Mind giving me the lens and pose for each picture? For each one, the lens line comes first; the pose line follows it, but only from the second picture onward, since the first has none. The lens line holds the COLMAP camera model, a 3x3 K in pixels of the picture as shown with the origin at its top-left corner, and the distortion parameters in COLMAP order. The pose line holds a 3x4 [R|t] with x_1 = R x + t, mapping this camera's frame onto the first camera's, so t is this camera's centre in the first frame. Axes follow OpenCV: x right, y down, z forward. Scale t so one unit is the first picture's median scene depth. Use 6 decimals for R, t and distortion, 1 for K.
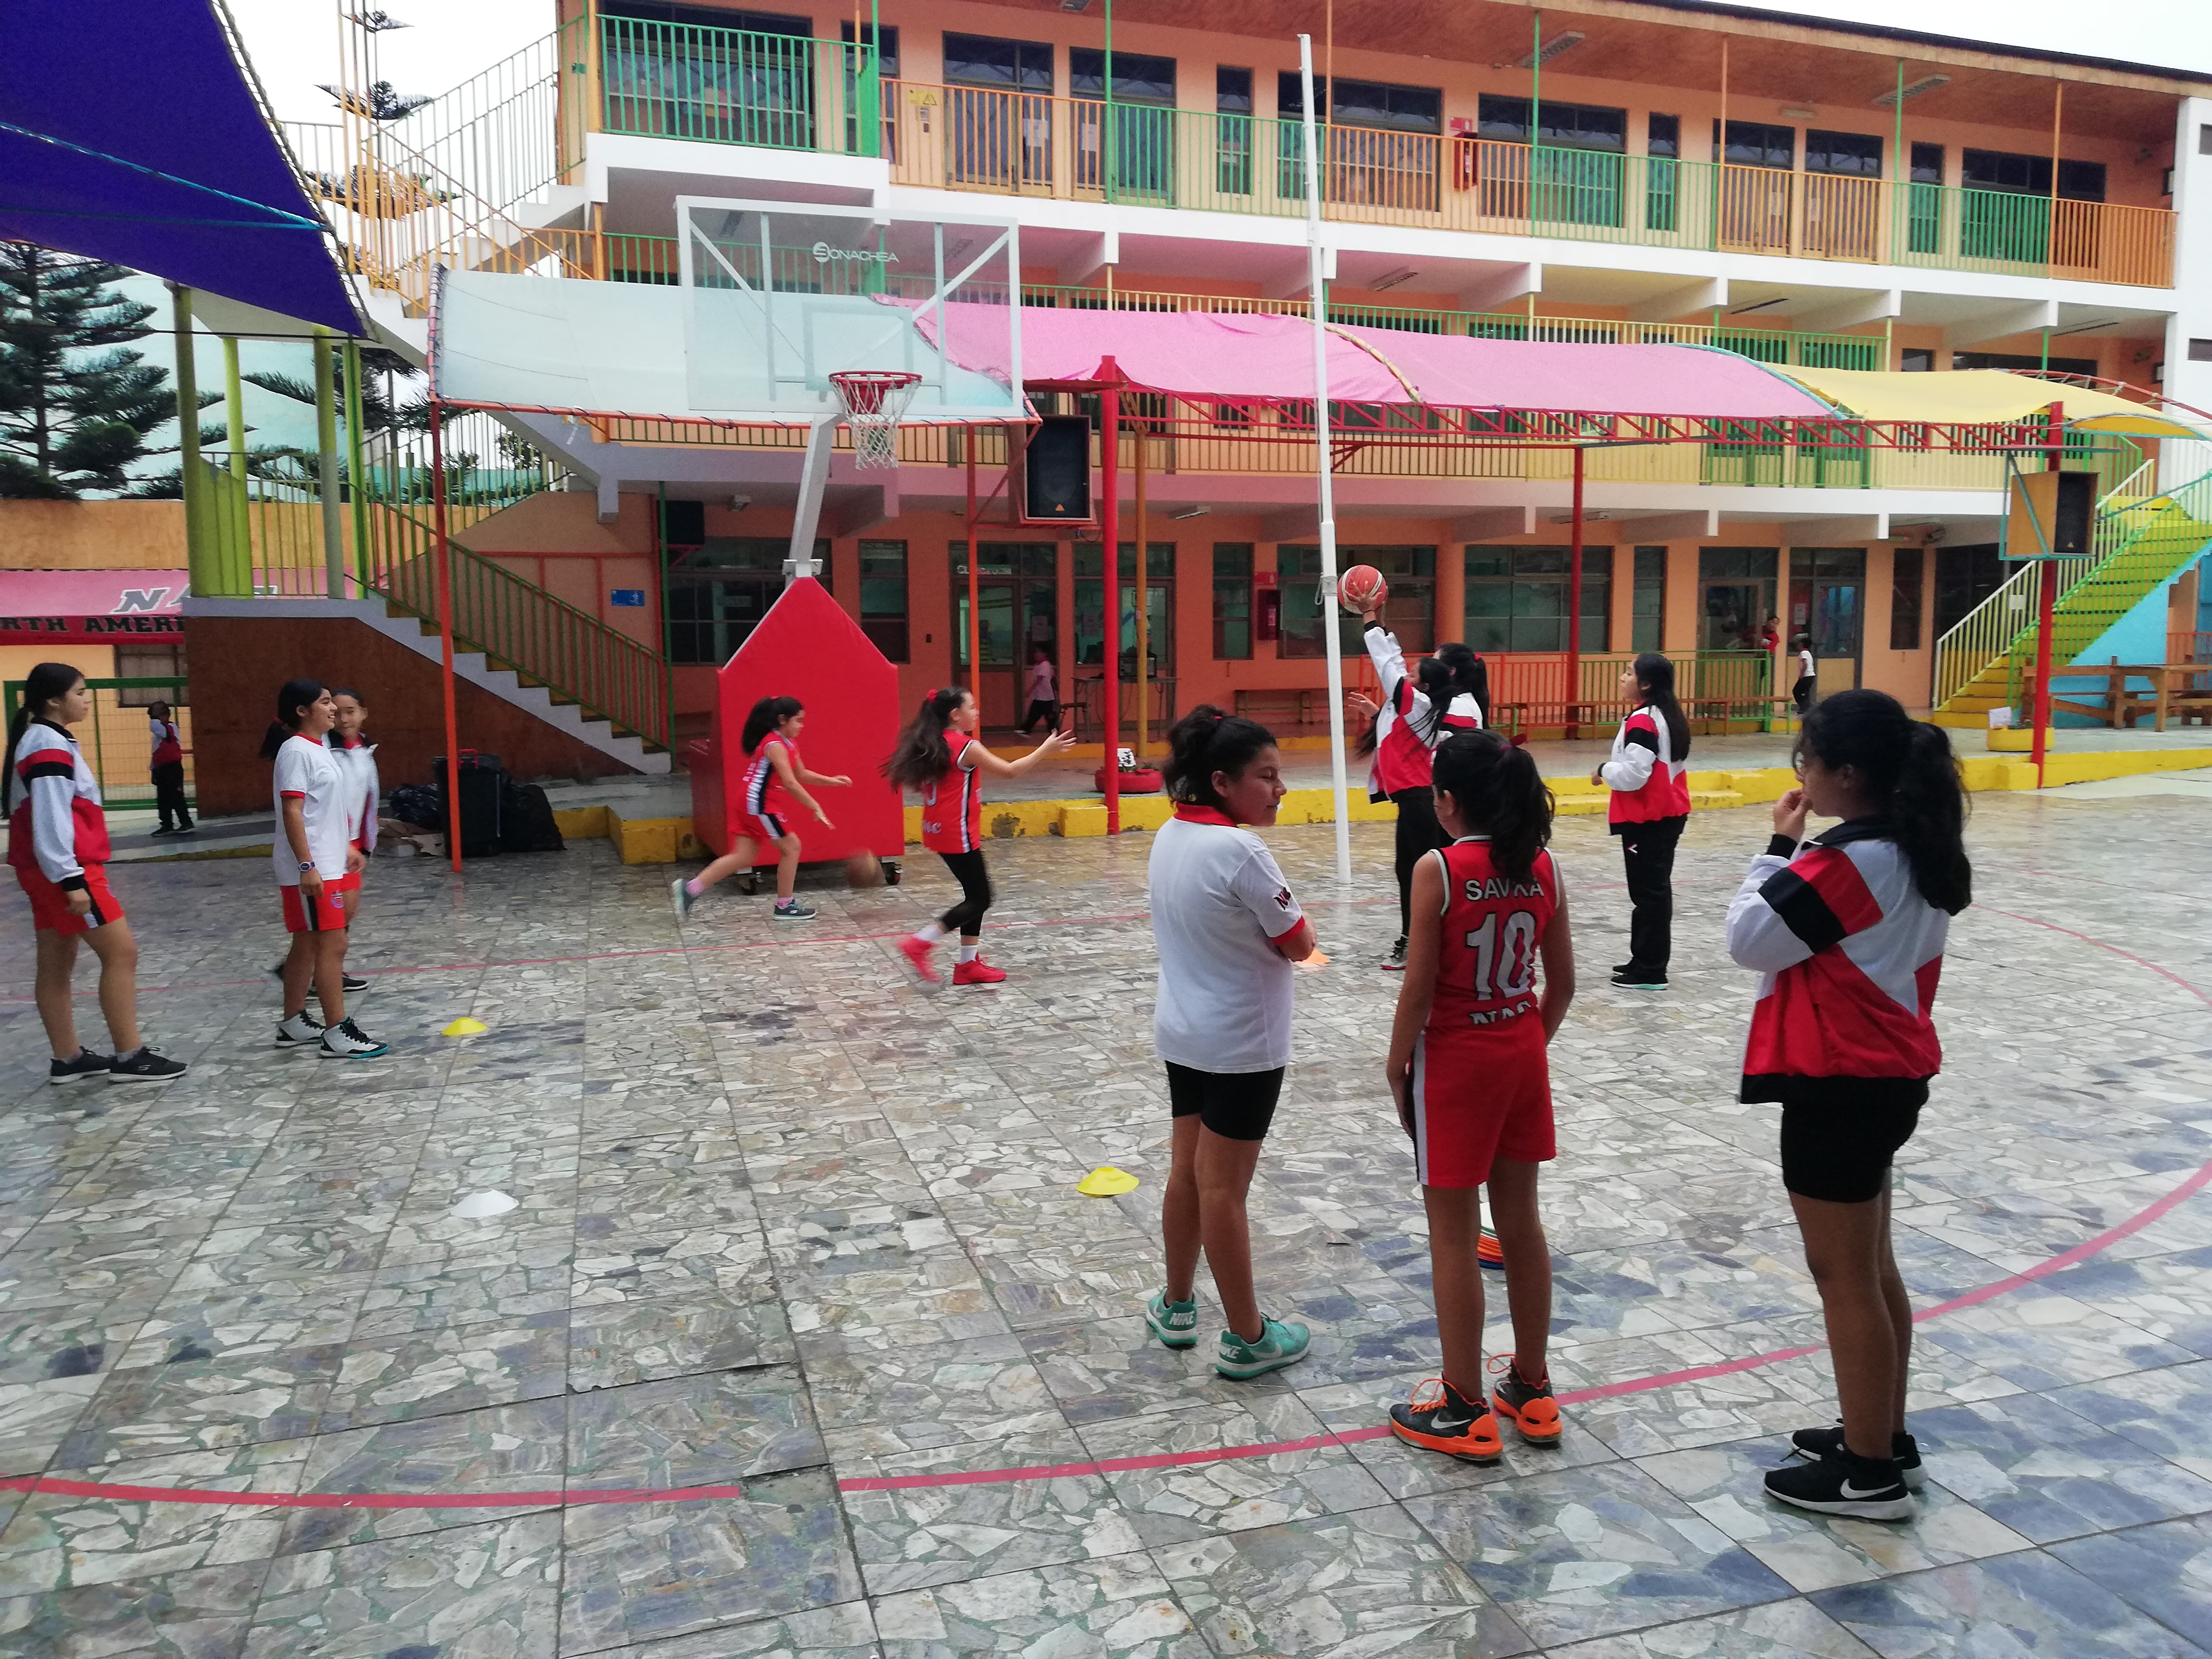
lens RADIAL K [[1669.5, 0, 1111.8], [0, 1669.5, 835.7], [0, 0, 1]] dist [0.040320, -0.050121]
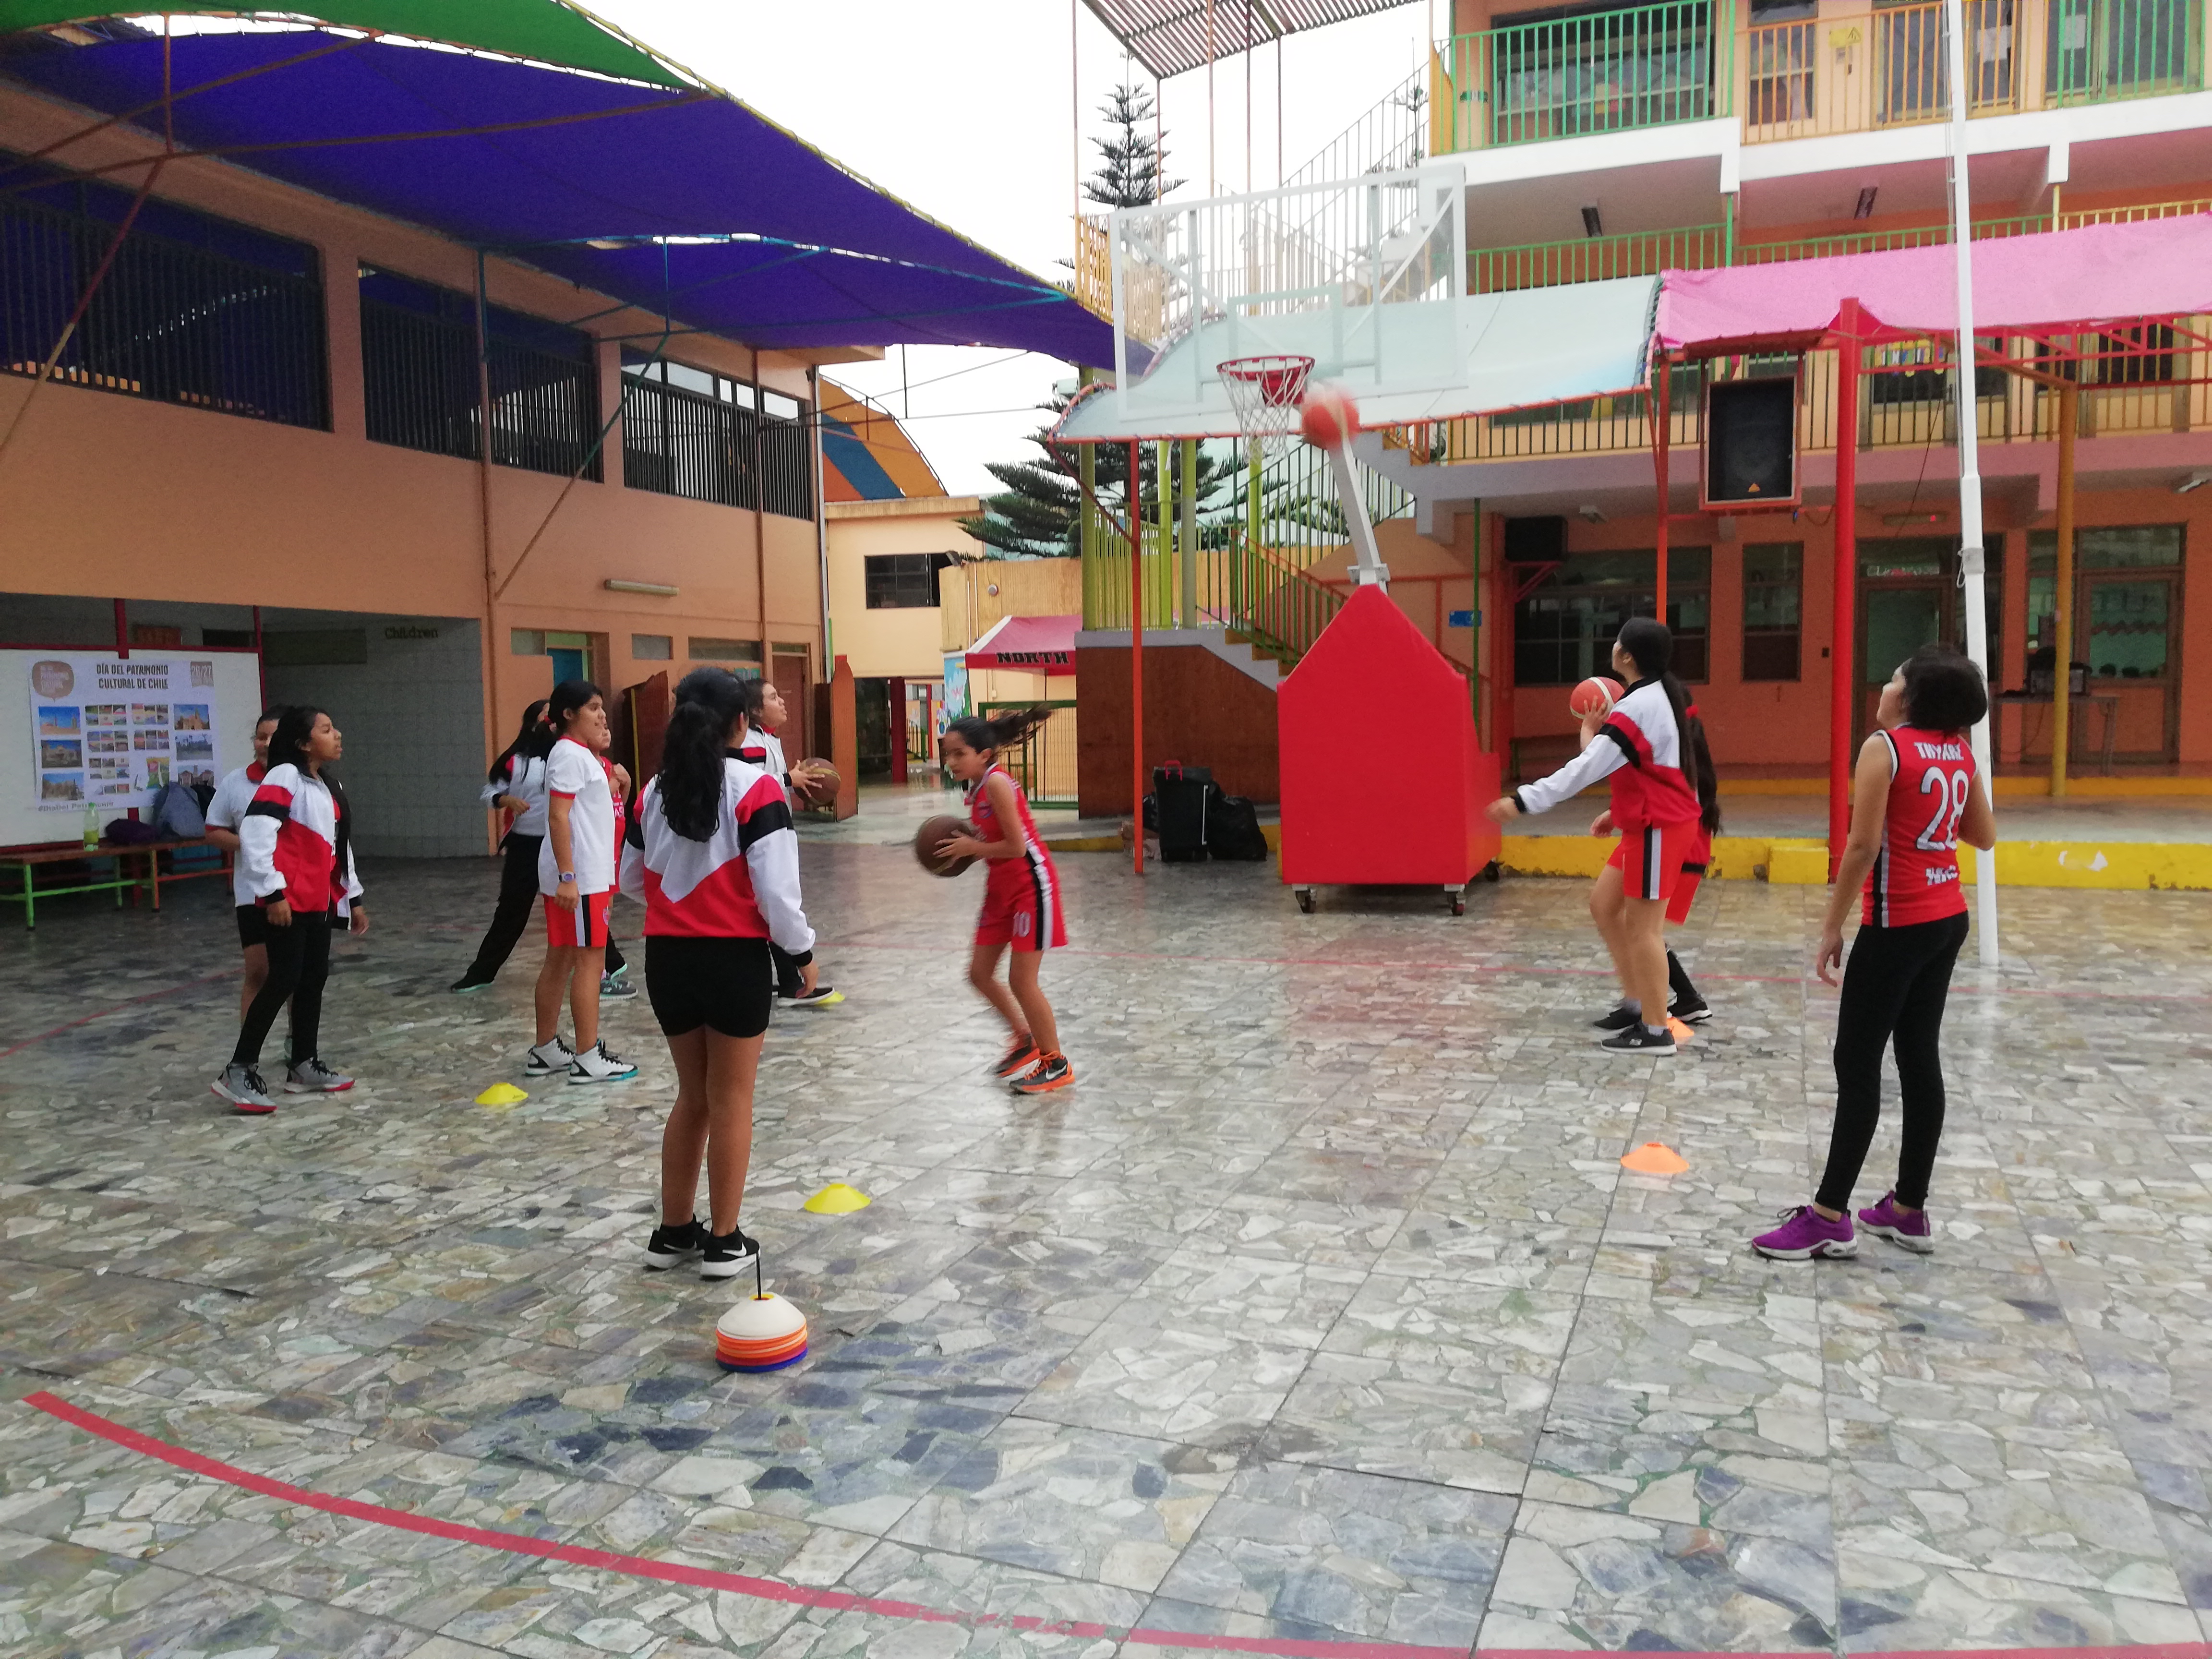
lens RADIAL K [[1669.5, 0, 1113.9], [0, 1669.5, 831.1], [0, 0, 1]] dist [0.040320, -0.050121]
pose [[0.766558, 0.049098, -0.640296, 0.722413], [-0.063570, 0.997977, 0.000419, -0.012830], [0.639021, 0.040382, 0.768128, 0.415811]]
